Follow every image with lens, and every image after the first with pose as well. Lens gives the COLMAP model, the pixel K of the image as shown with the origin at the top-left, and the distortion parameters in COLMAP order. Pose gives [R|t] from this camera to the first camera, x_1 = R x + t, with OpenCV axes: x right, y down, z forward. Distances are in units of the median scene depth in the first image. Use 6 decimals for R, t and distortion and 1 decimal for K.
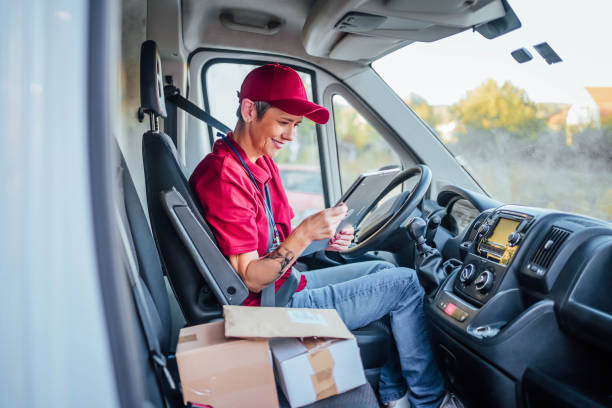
lens RADIAL K [[599.4, 0, 306.0], [0, 599.4, 204.0], [0, 0, 1]] dist [-0.020828, -0.021238]
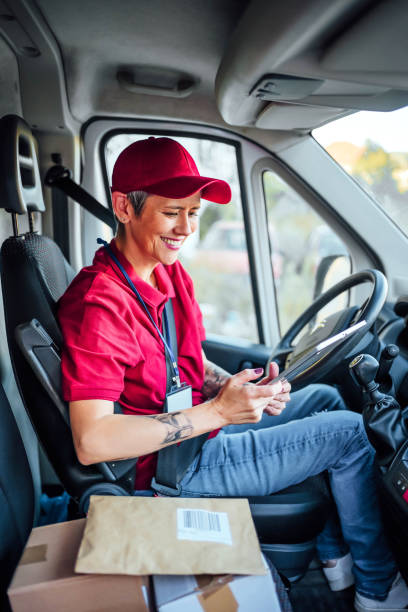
lens RADIAL K [[599.4, 0, 204.0], [0, 599.4, 306.0], [0, 0, 1]] dist [-0.020828, -0.021238]
pose [[0.996162, 0.003390, -0.087459, 0.047973], [0.004097, 0.996348, 0.085283, -0.094735], [0.087429, -0.085314, 0.992511, 0.246692]]
